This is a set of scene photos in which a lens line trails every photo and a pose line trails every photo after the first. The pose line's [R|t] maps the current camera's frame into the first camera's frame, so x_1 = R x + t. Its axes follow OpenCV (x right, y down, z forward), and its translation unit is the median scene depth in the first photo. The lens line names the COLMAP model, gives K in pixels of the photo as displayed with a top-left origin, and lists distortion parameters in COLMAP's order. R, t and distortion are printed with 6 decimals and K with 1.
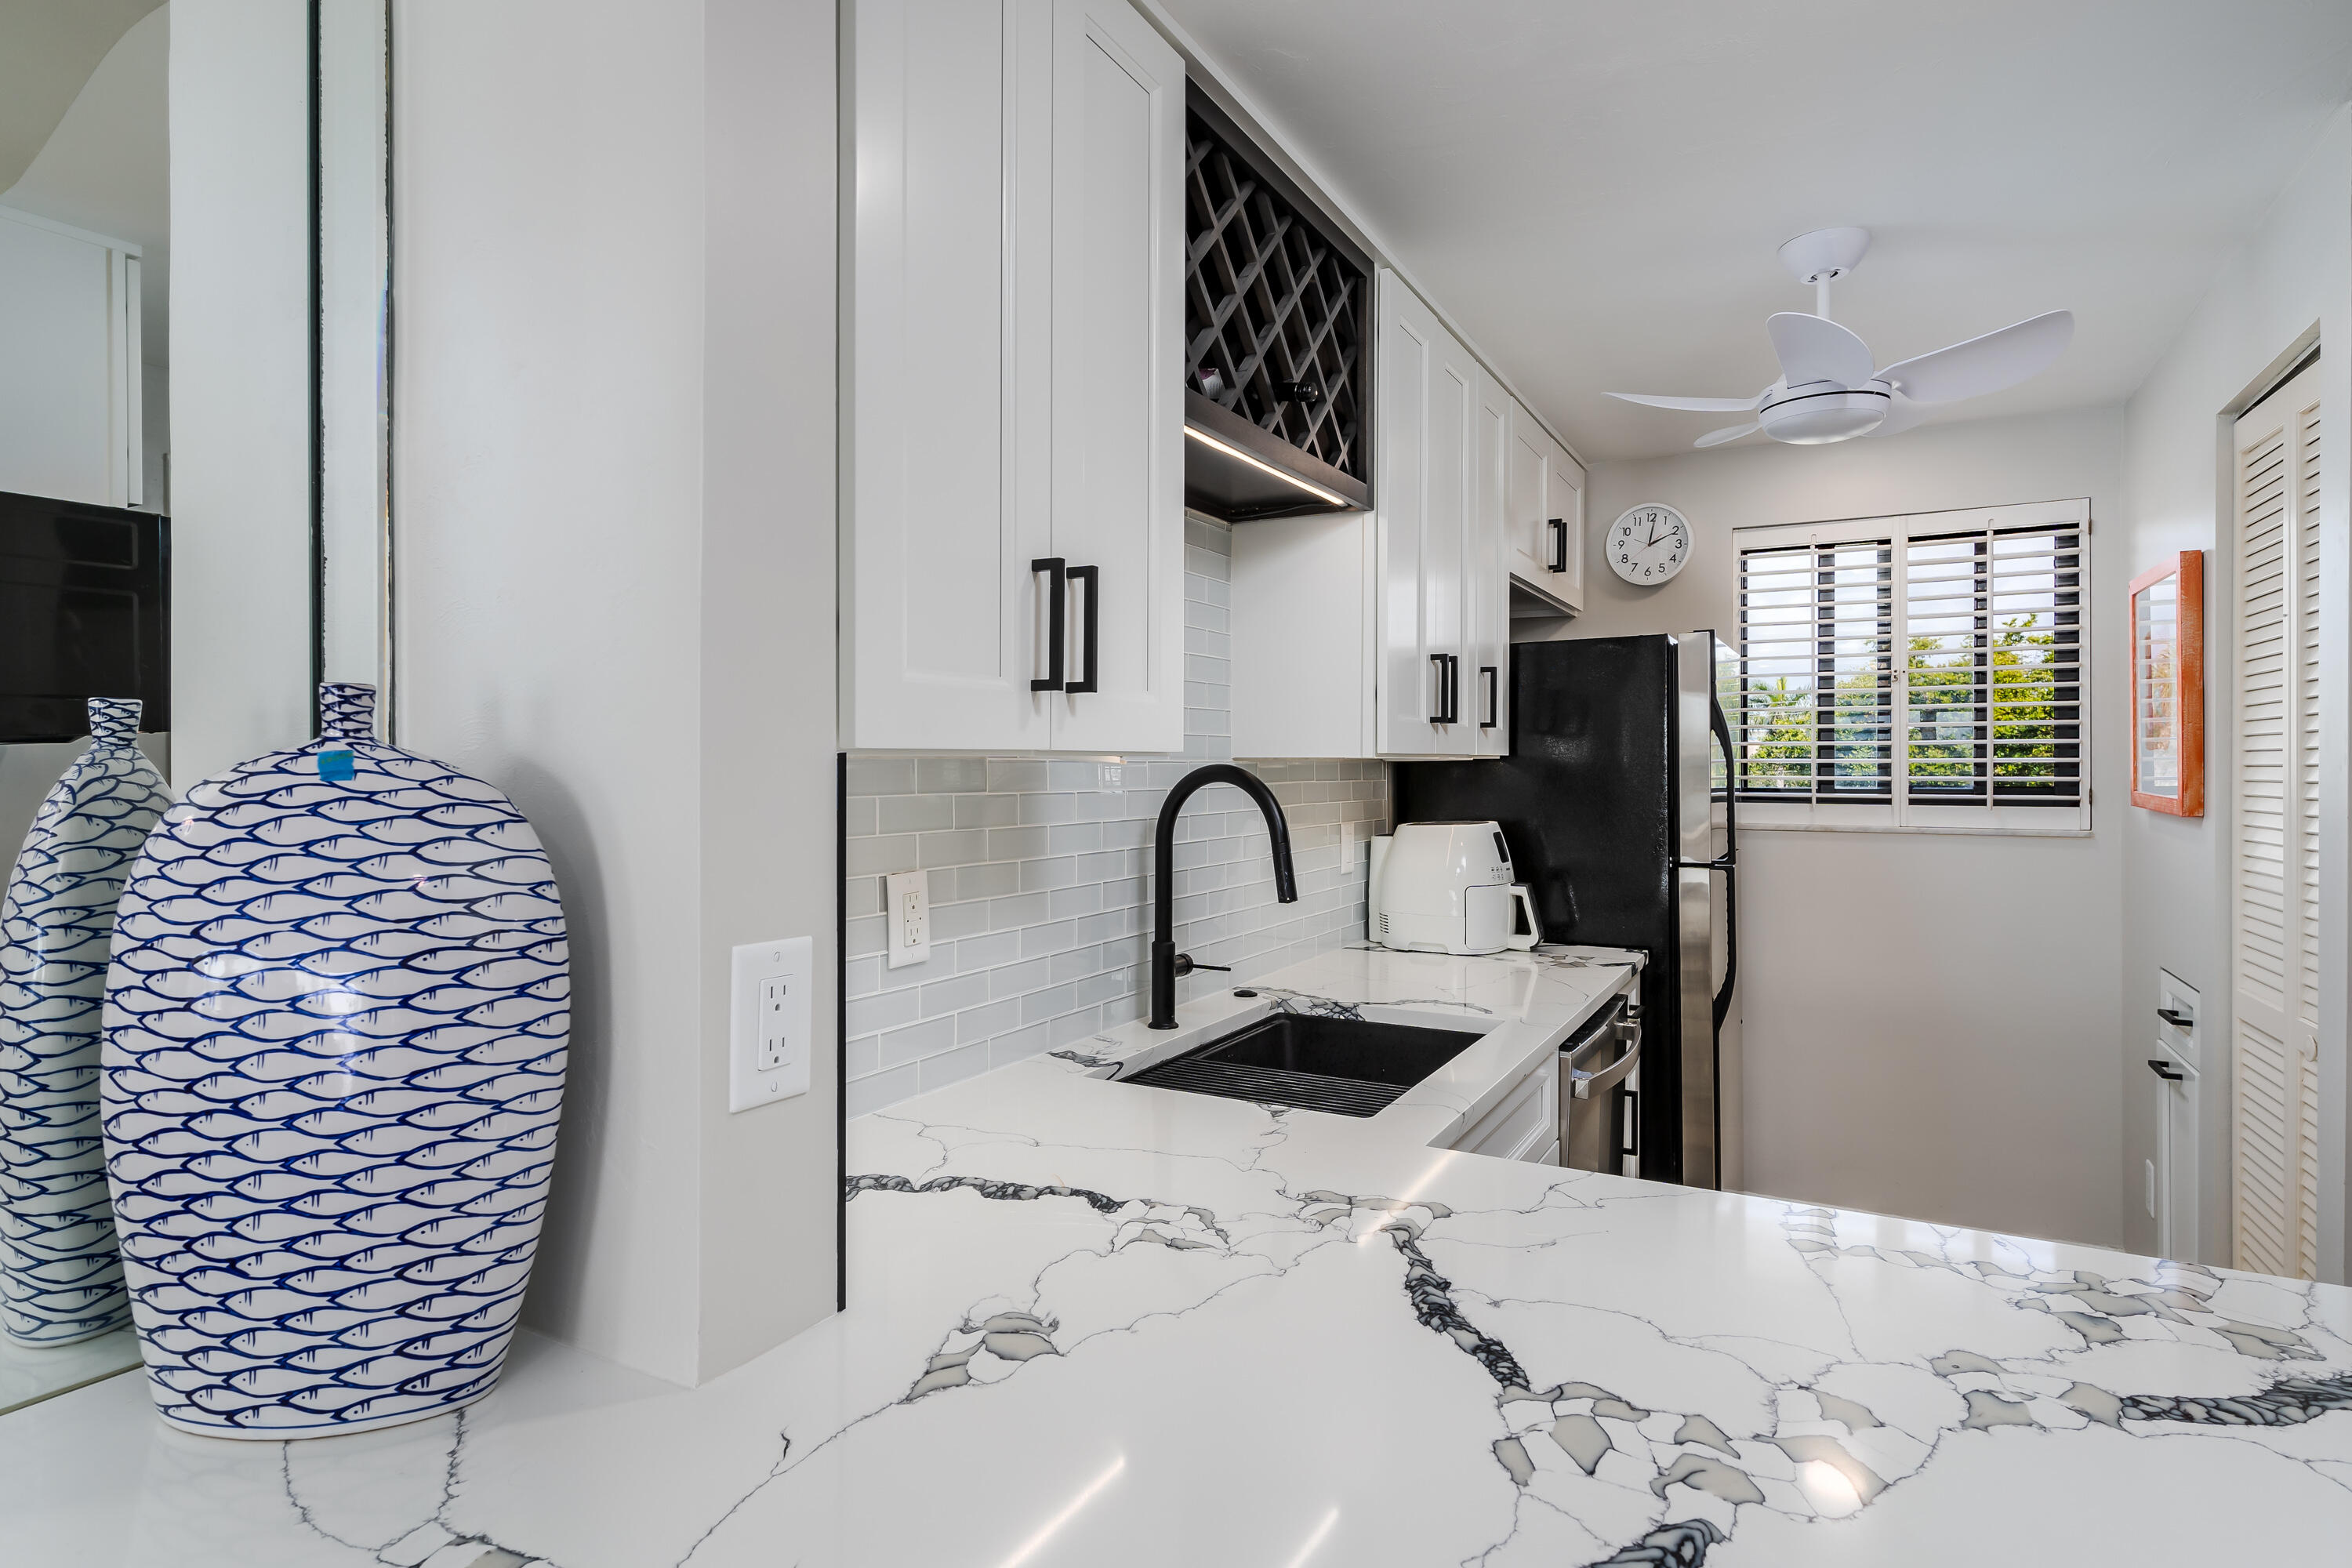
lens RADIAL K [[1148.8, 0, 1229.2], [0, 1148.8, 763.8], [0, 0, 1]] dist [-0.001848, 0.000892]
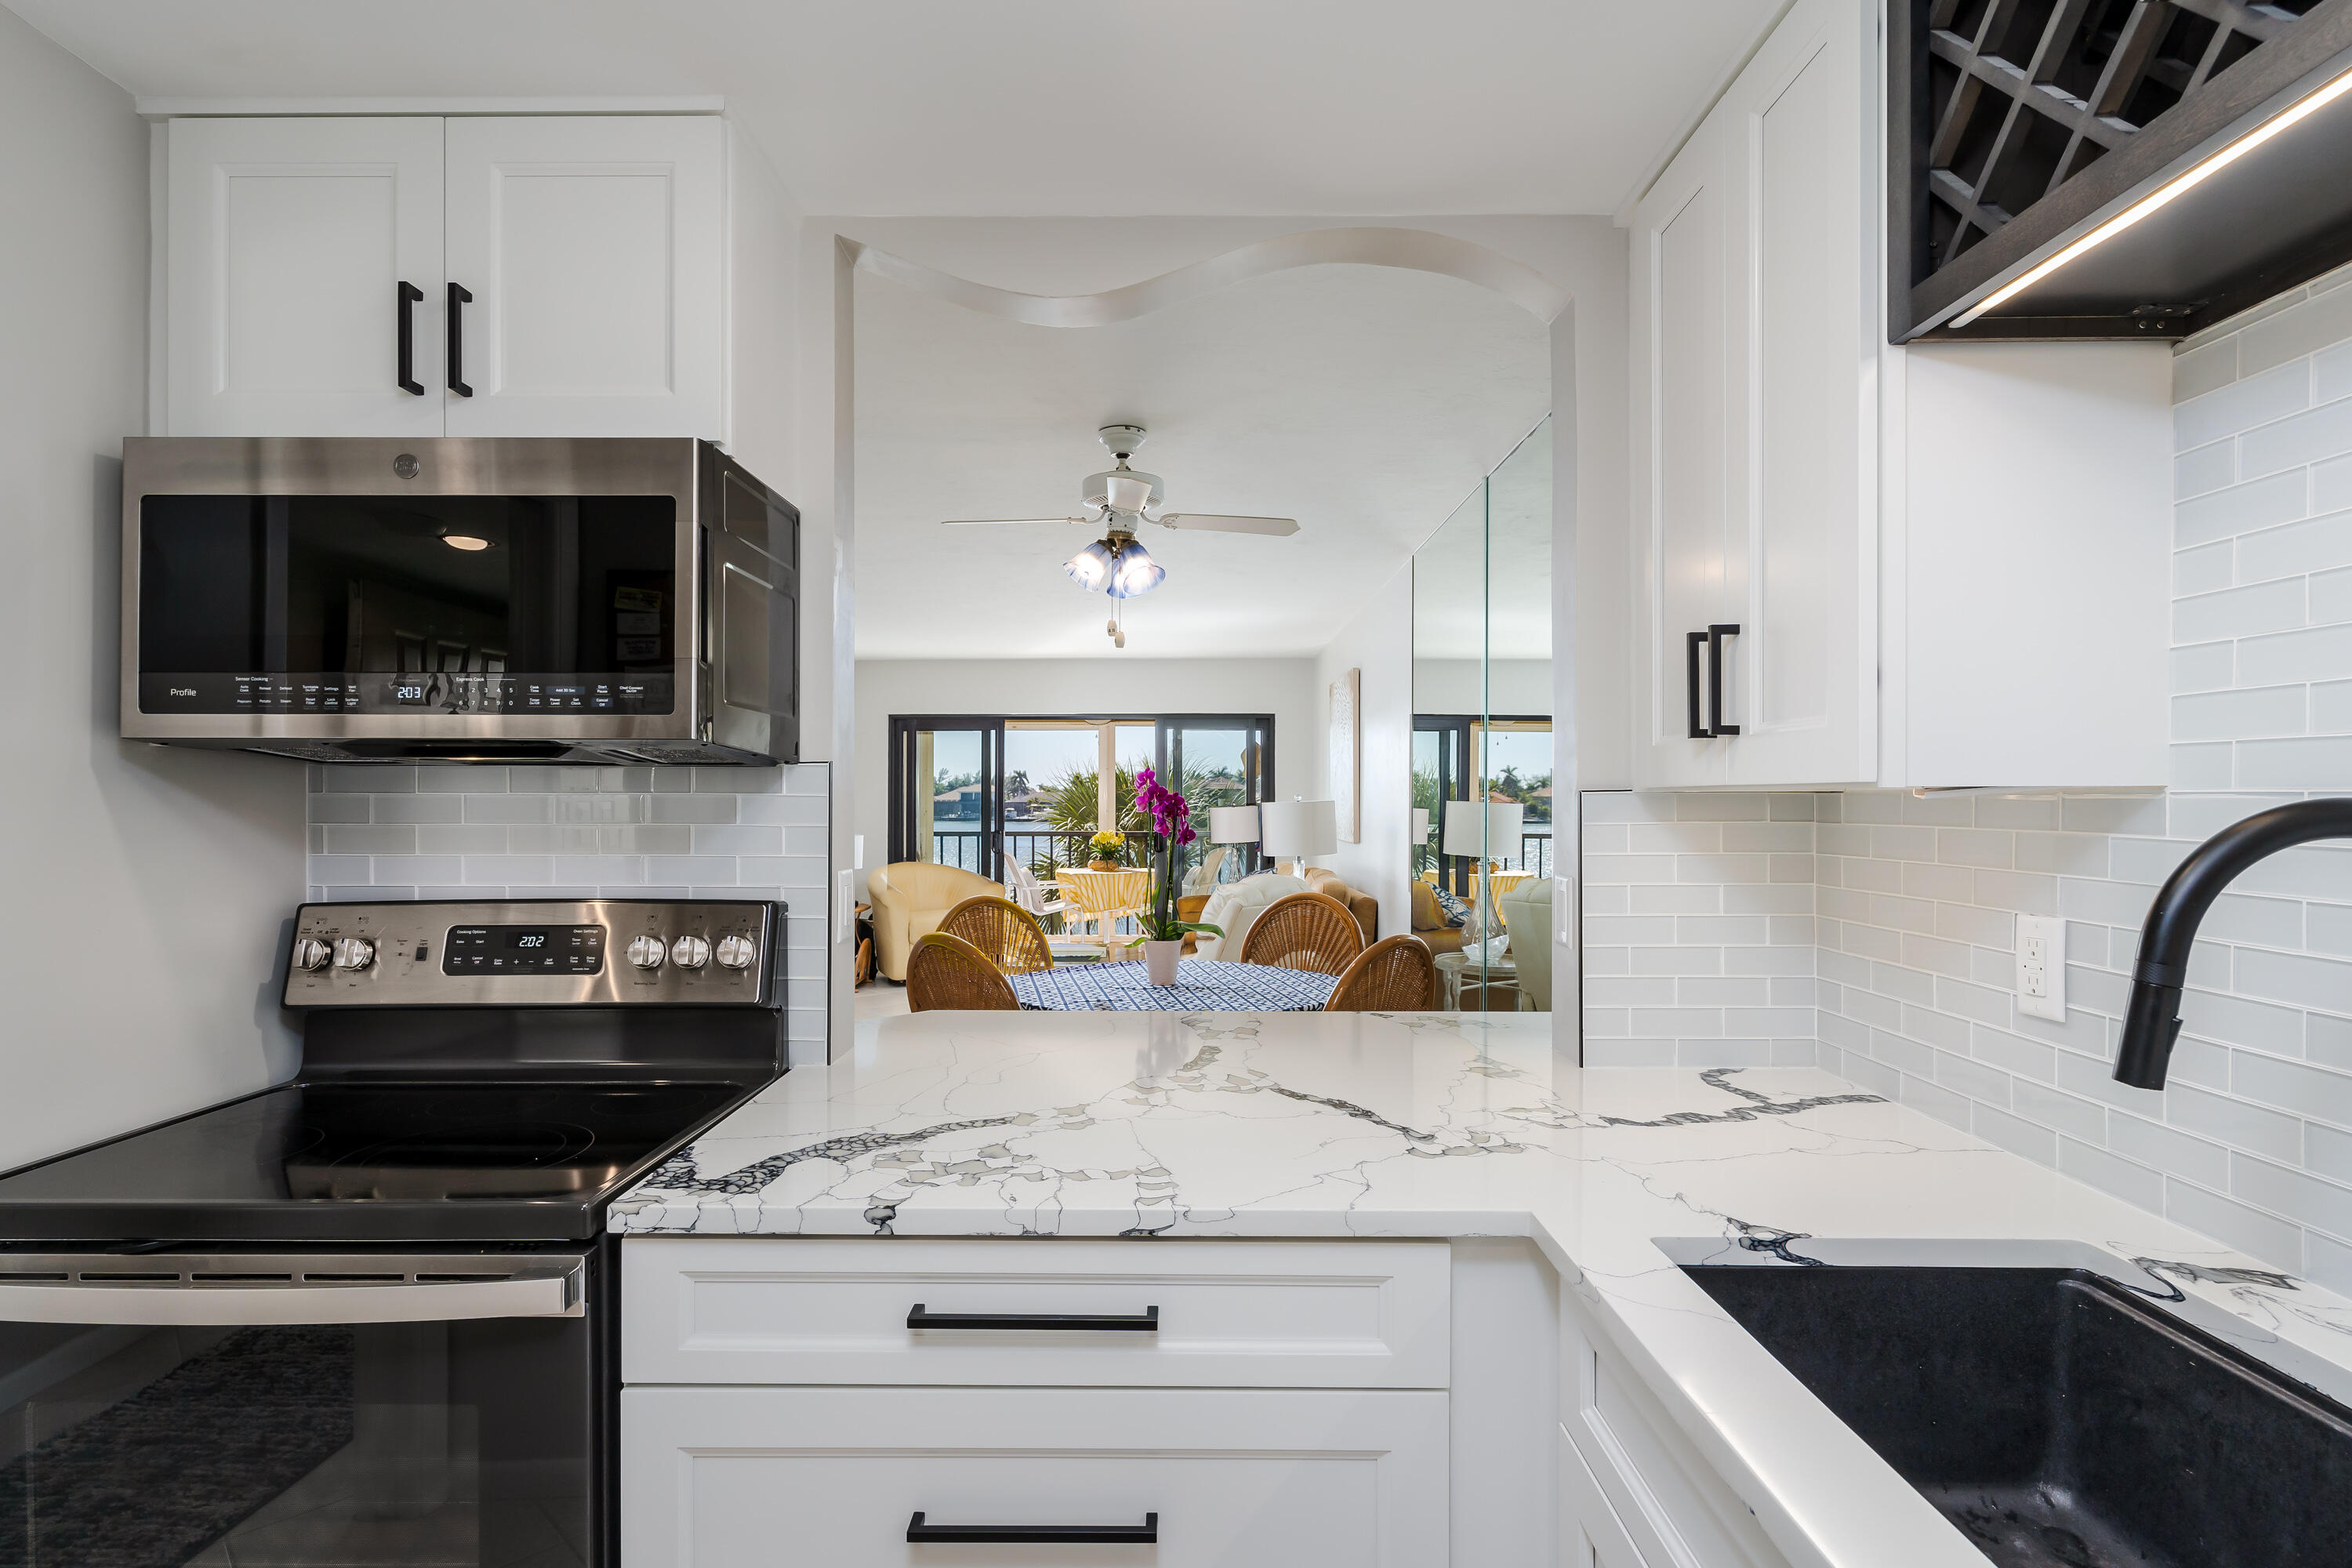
lens RADIAL K [[1148.8, 0, 1178.3], [0, 1148.8, 788.7], [0, 0, 1]] dist [-0.001848, 0.000892]
pose [[-0.876854, -0.002449, -0.480750, 0.493029], [-0.000013, 0.999987, -0.005070, -0.000653], [0.480756, -0.004440, -0.876843, 0.957981]]
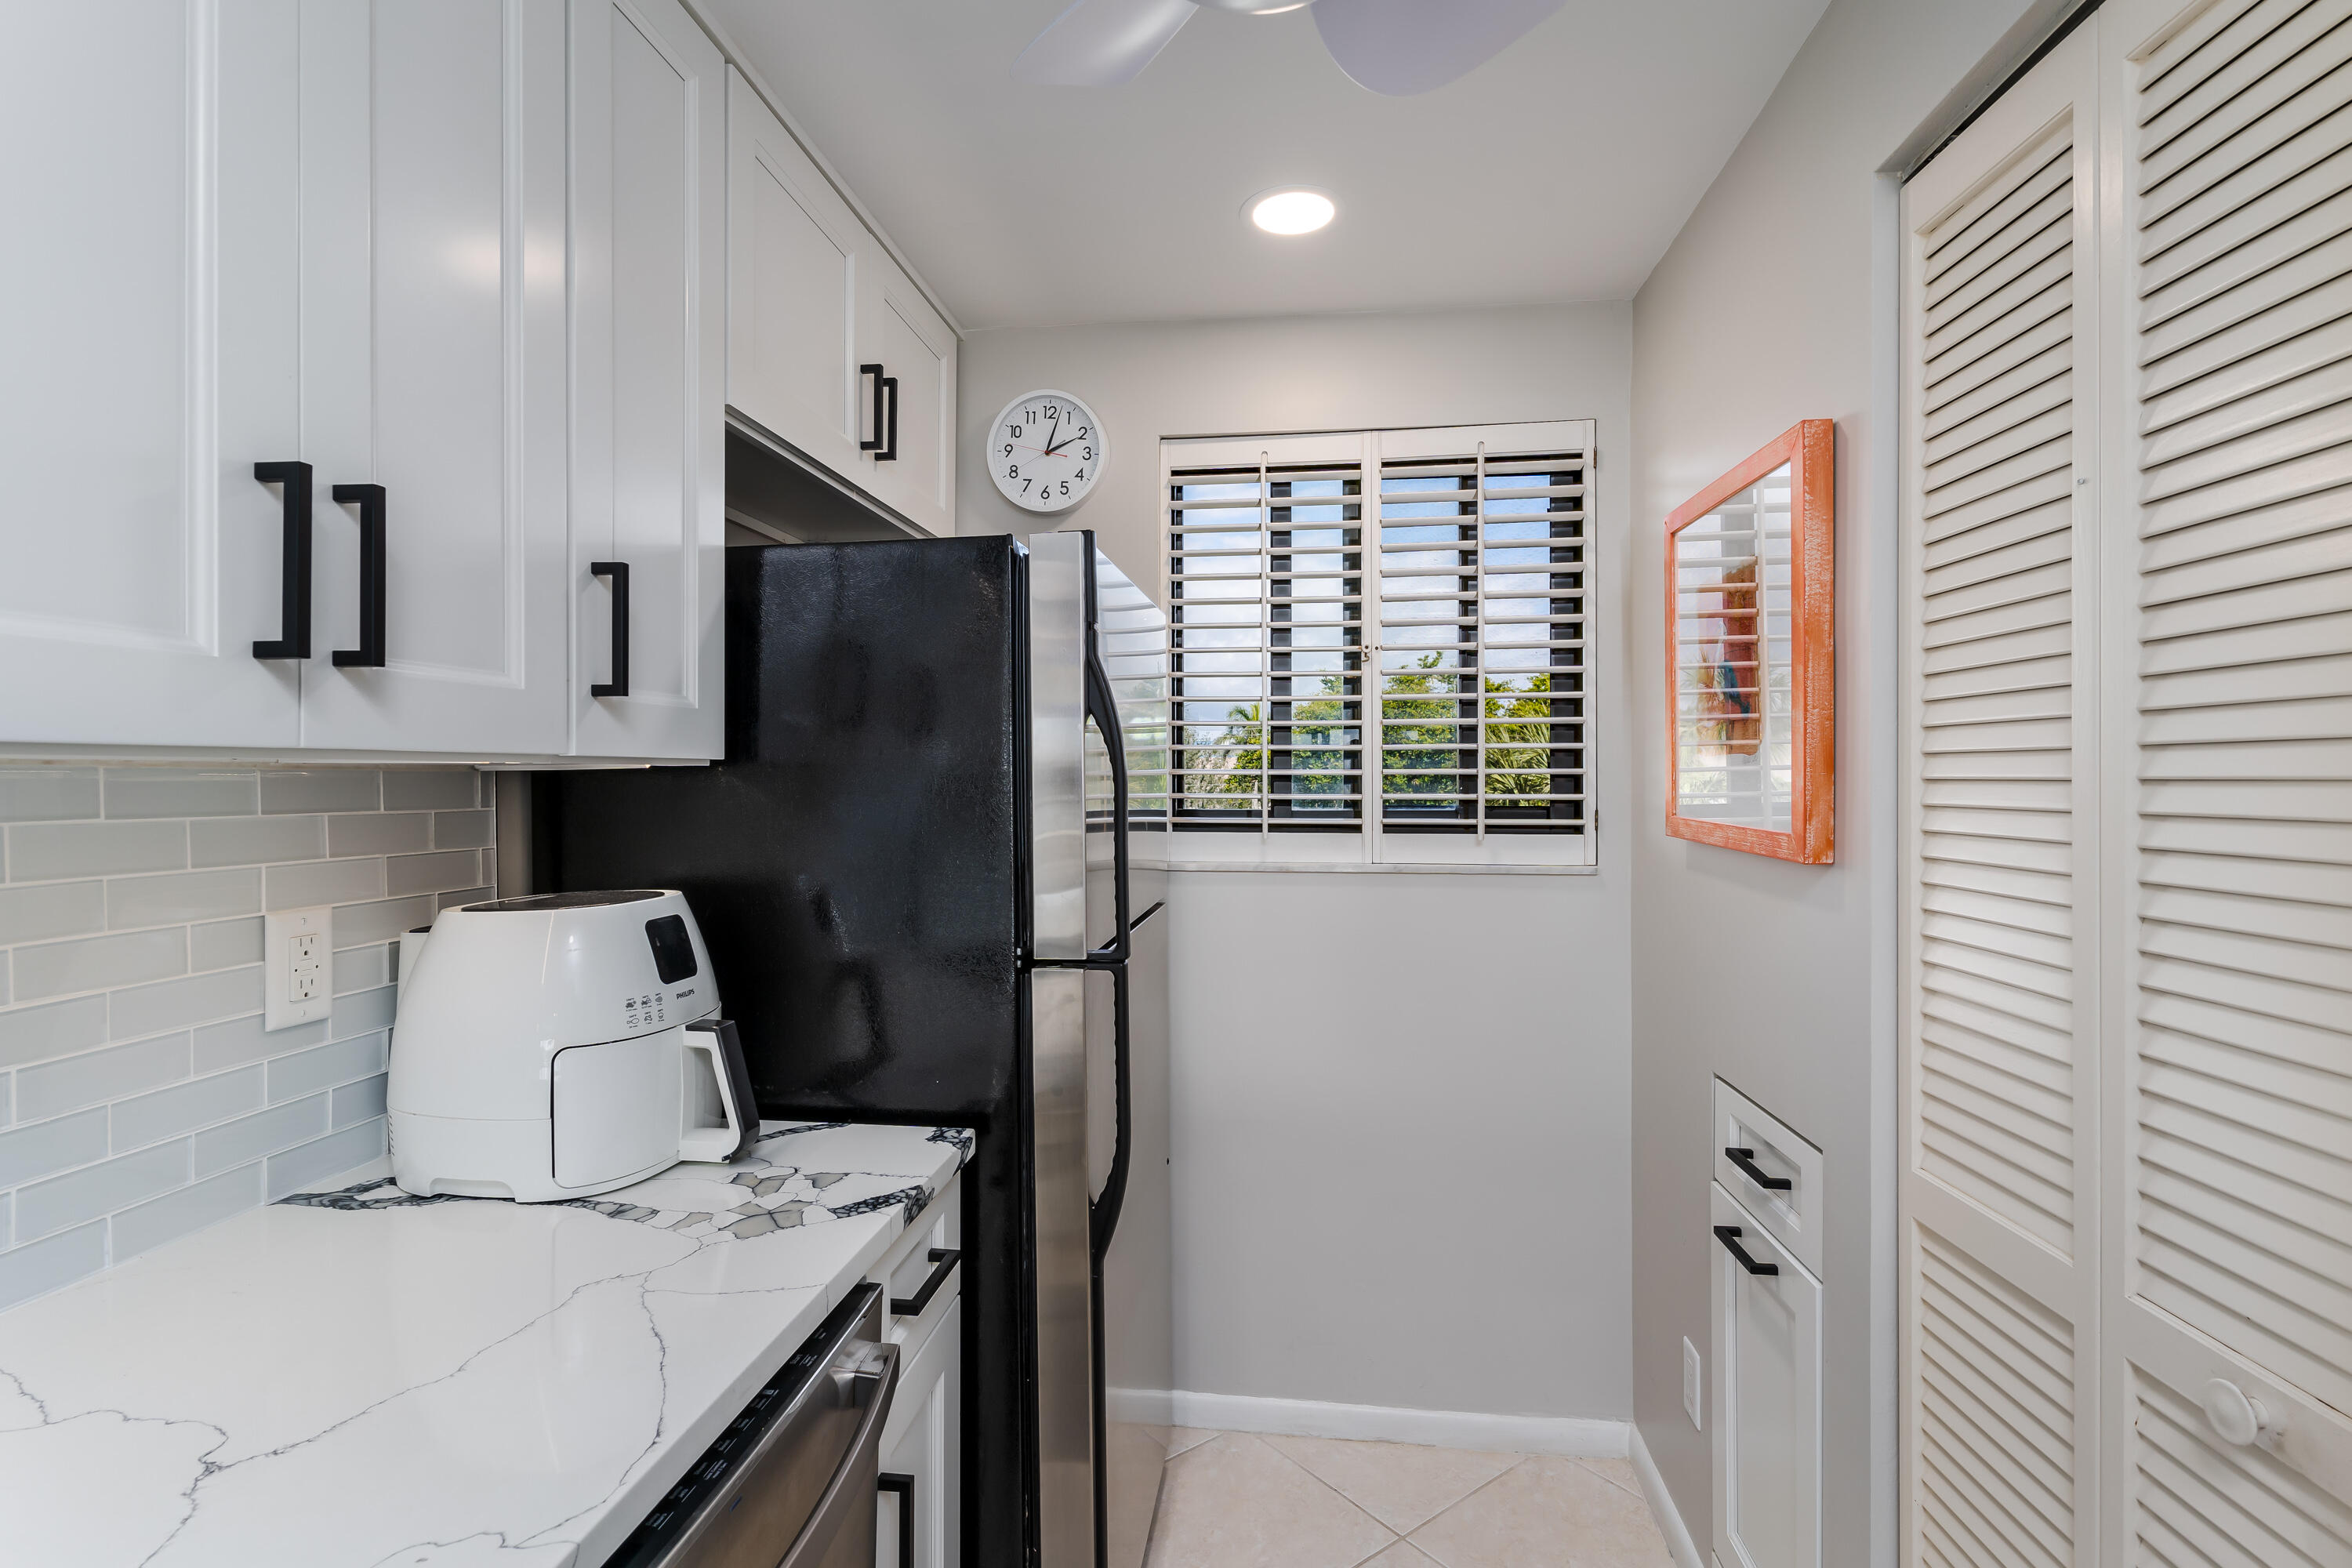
lens RADIAL K [[1148.8, 0, 1177.6], [0, 1148.8, 780.9], [0, 0, 1]] dist [-0.001848, 0.000892]
pose [[0.927722, -0.001953, 0.373267, 0.217996], [0.000980, 0.999996, 0.002797, 0.000951], [-0.373271, -0.002229, 0.927720, 0.406487]]
